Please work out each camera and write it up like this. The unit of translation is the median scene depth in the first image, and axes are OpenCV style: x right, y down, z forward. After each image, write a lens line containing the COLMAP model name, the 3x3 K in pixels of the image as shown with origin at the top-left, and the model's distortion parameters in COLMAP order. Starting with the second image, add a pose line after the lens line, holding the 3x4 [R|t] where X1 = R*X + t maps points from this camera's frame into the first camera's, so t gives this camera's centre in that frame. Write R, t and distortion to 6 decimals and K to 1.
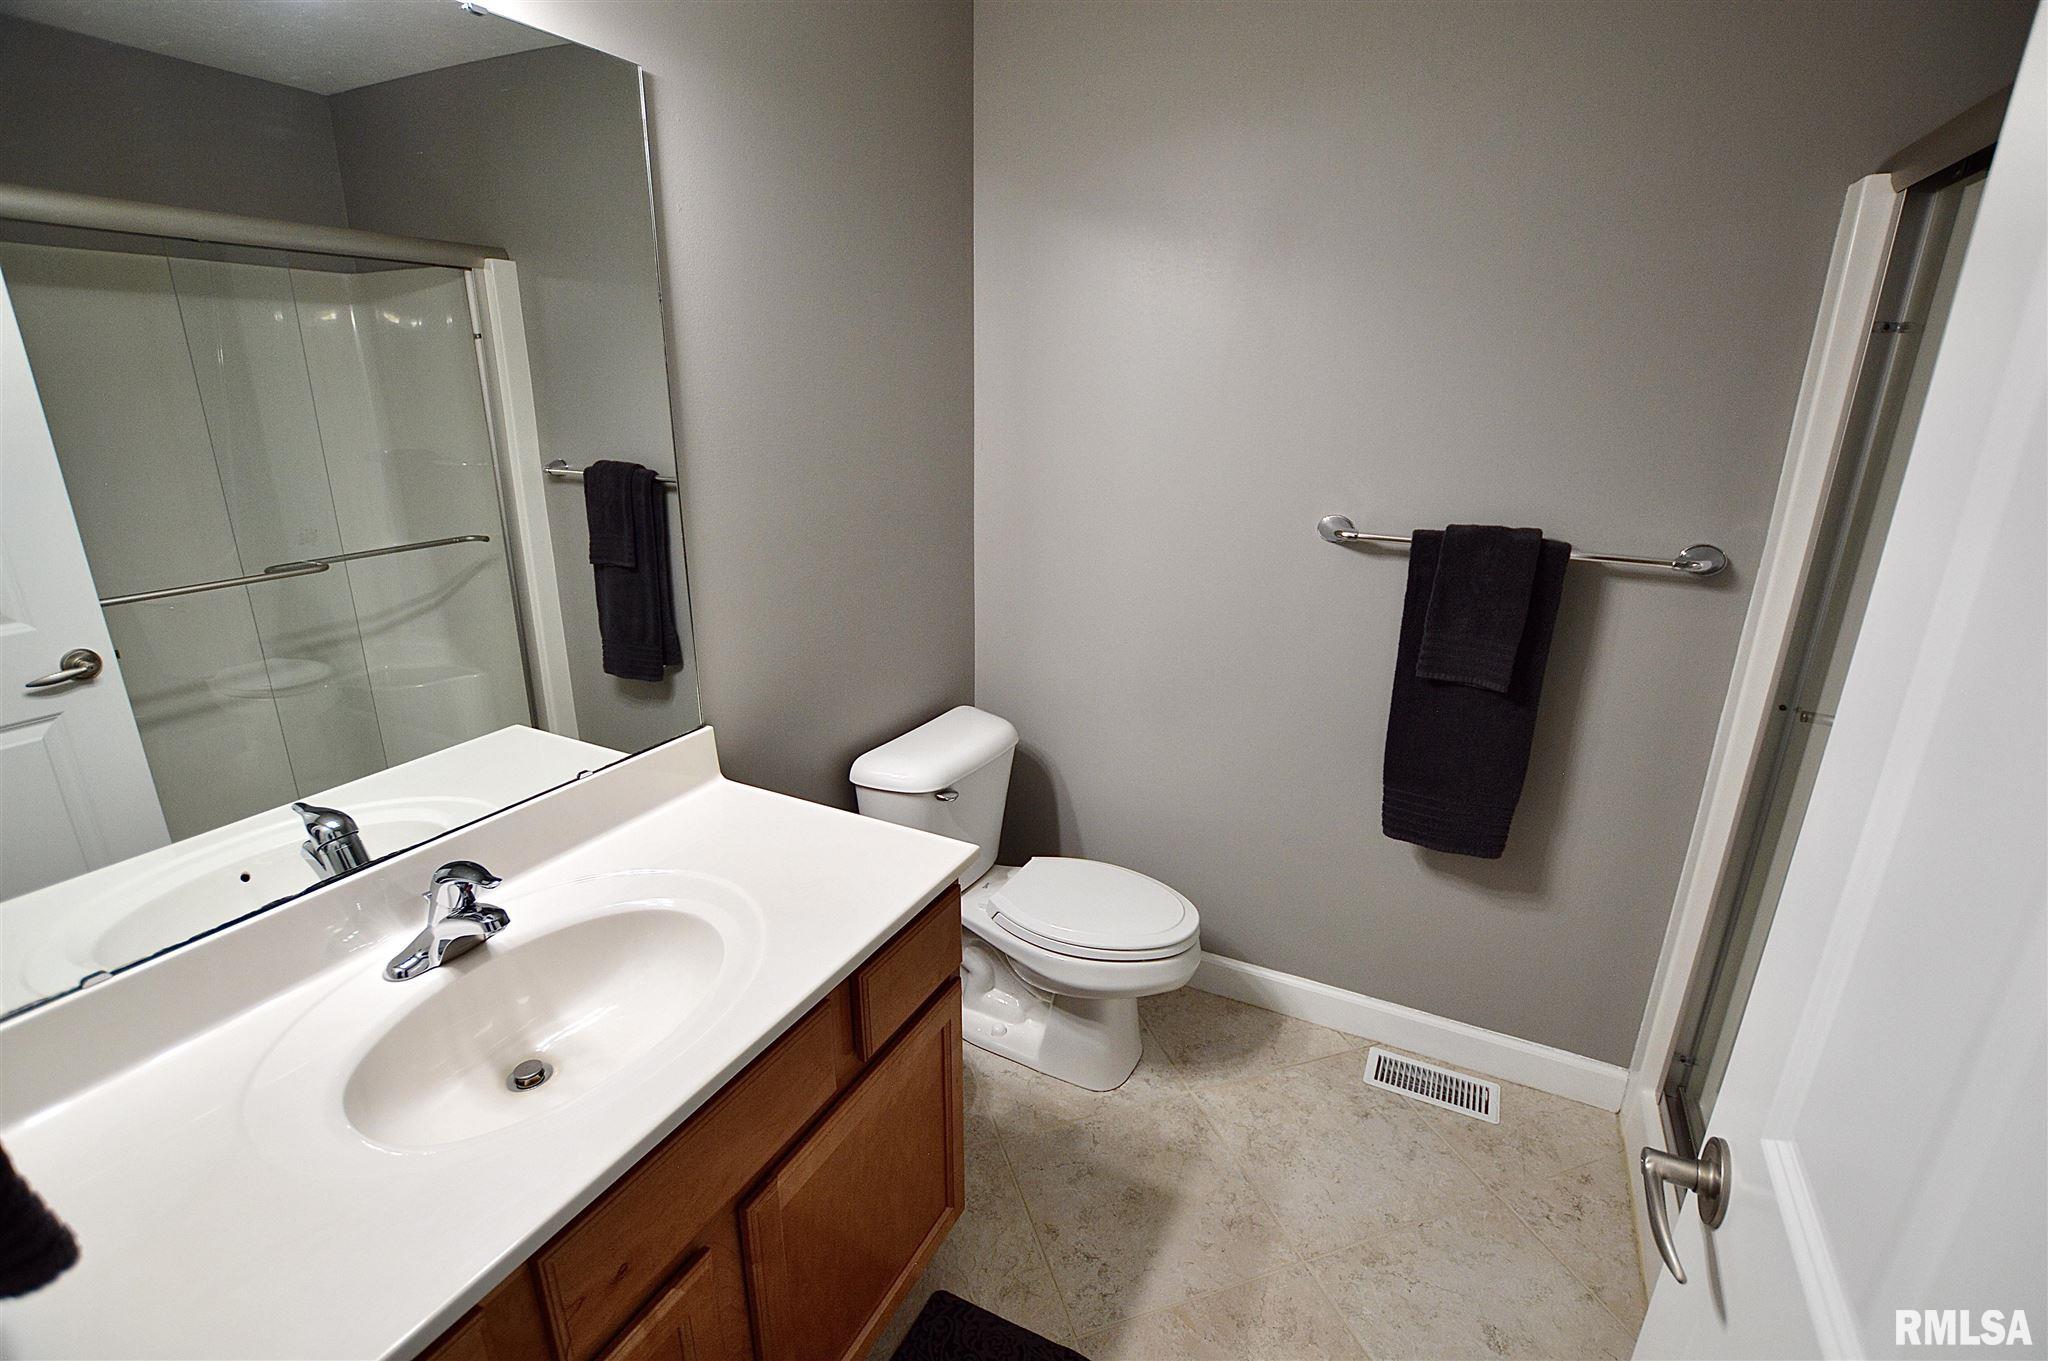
lens RADIAL K [[927.1, 0, 1035.7], [0, 927.1, 682.8], [0, 0, 1]] dist [-0.029529, 0.001805]
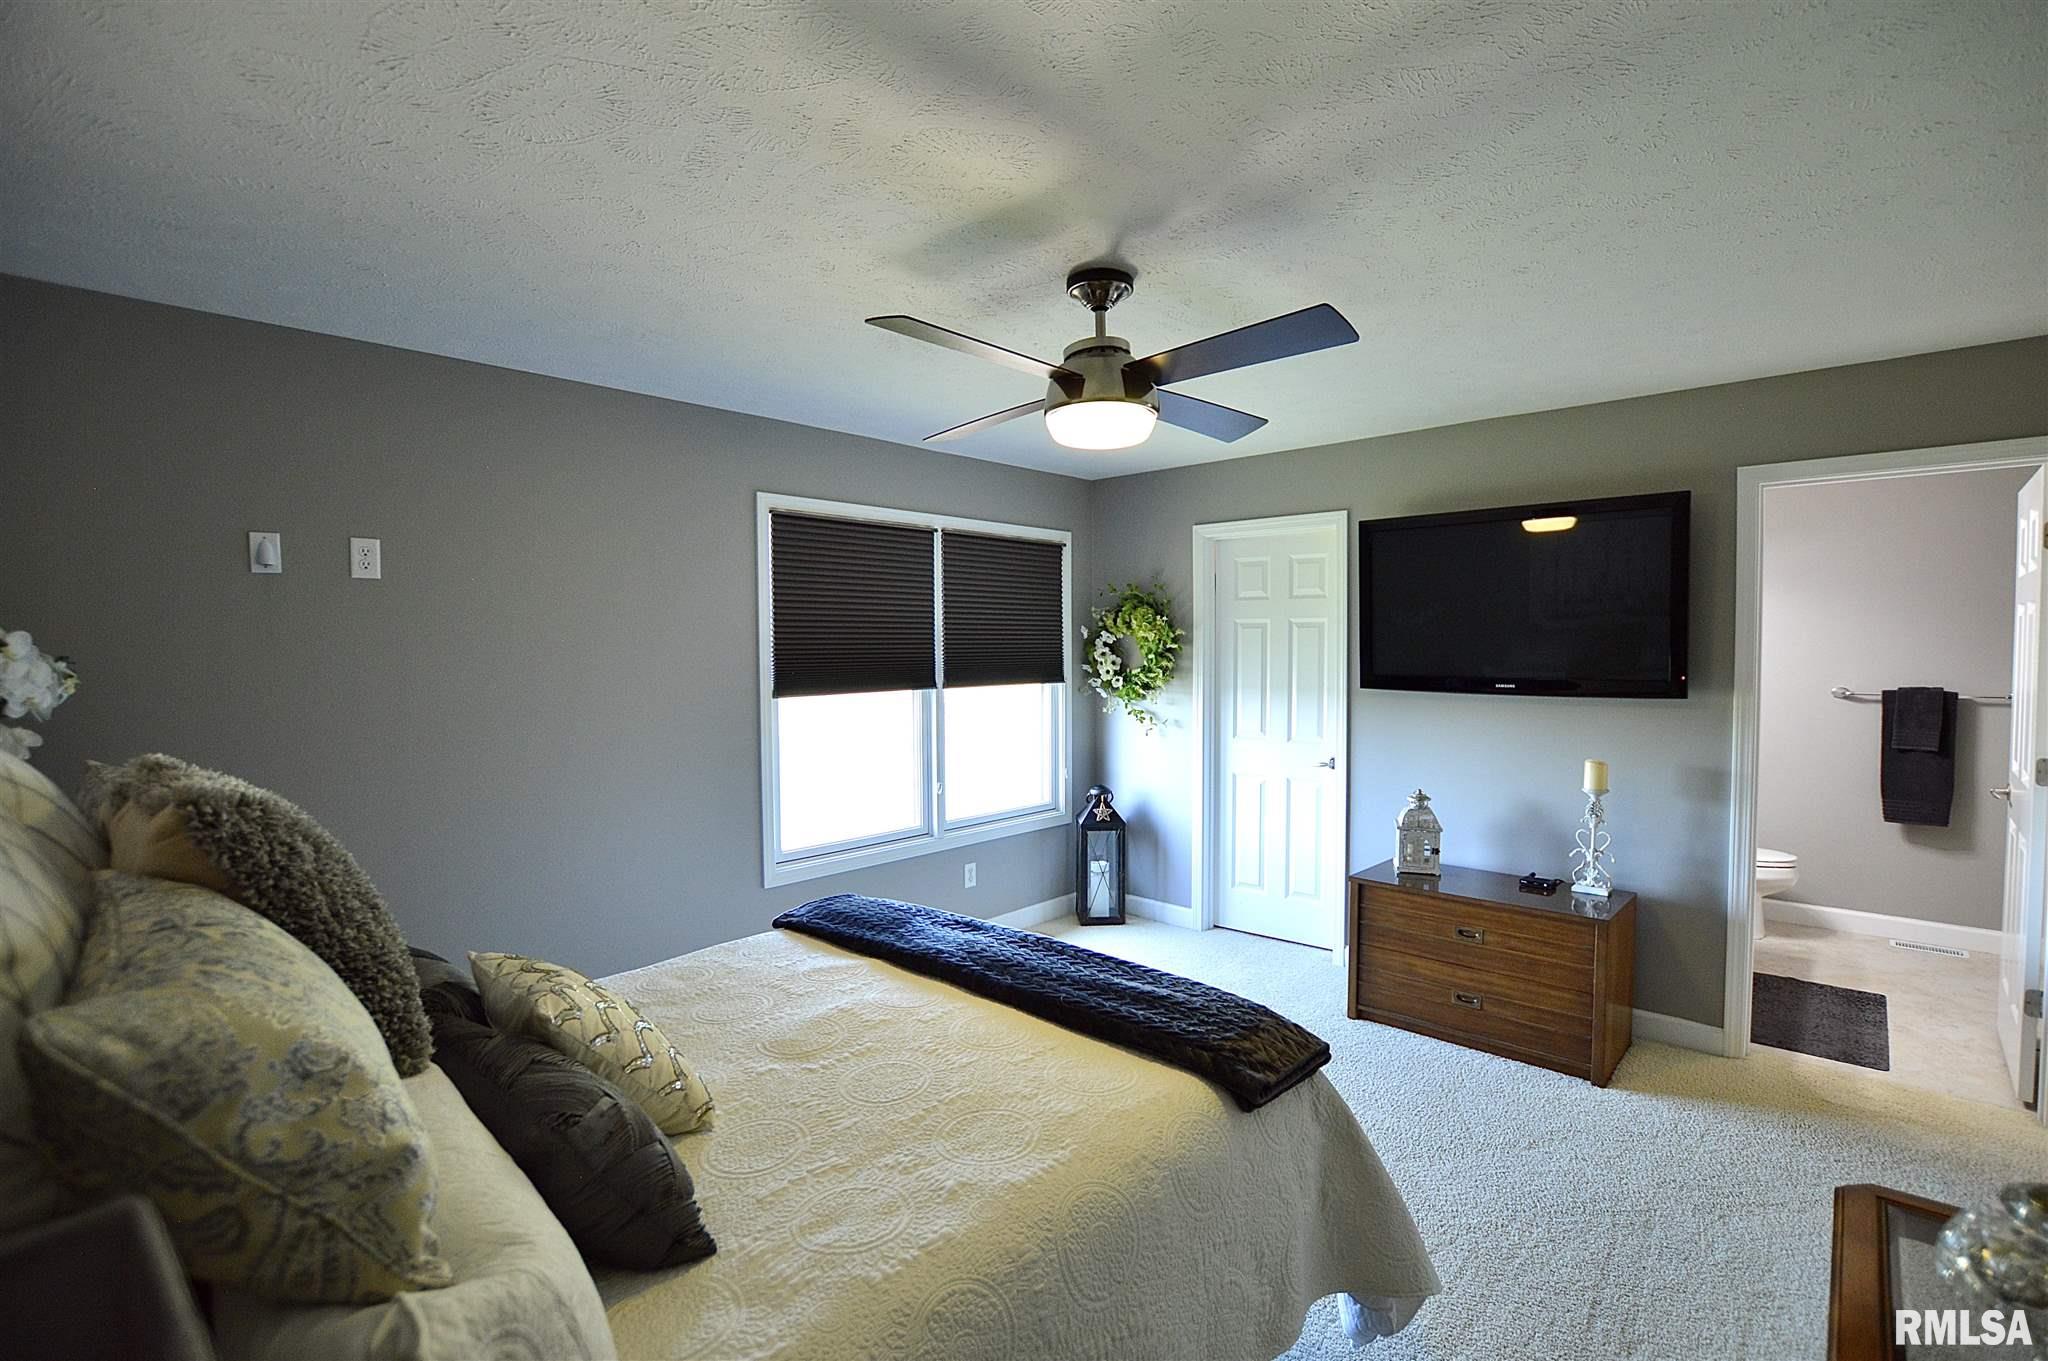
lens RADIAL K [[927.1, 0, 1044.1], [0, 927.1, 679.3], [0, 0, 1]] dist [-0.029529, 0.001805]
pose [[0.958380, -0.004444, -0.285460, -1.005057], [-0.075480, 0.960356, -0.268362, 0.597953], [0.275336, 0.278739, 0.920051, -1.780363]]
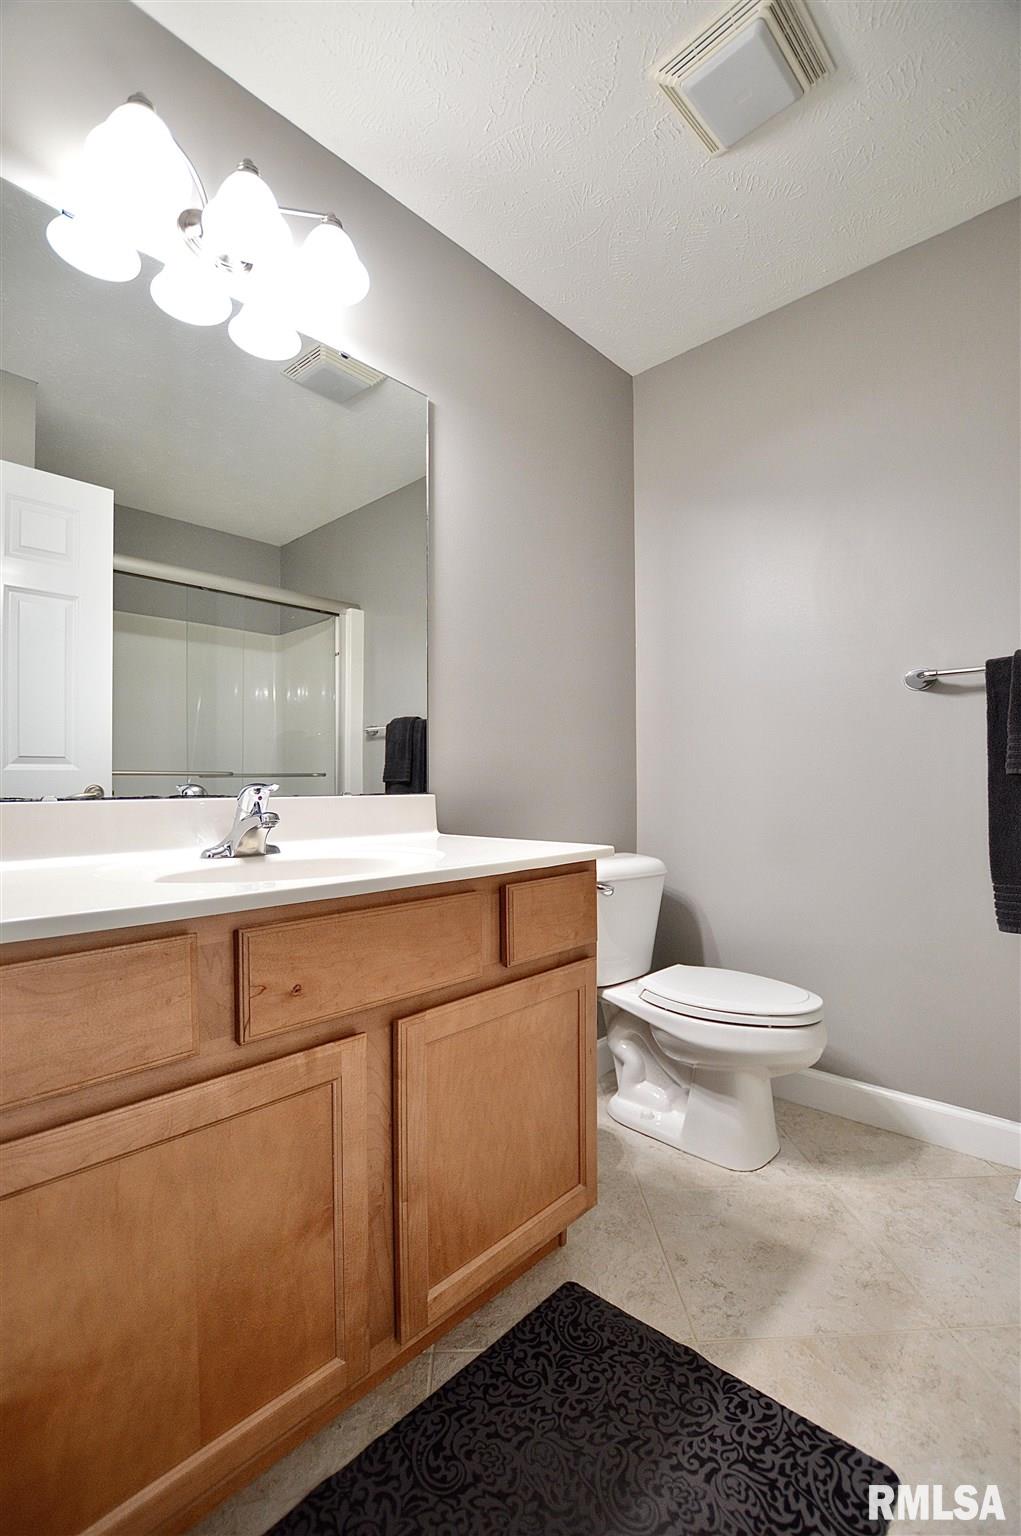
lens RADIAL K [[695.3, 0, 505.1], [0, 695.3, 782.8], [0, 0, 1]] dist [-0.029529, 0.001805]
pose [[0.955438, -0.021391, -0.294417, 0.060588], [-0.073952, 0.948221, -0.308881, 0.297971], [0.285780, 0.316890, 0.904384, 0.041822]]
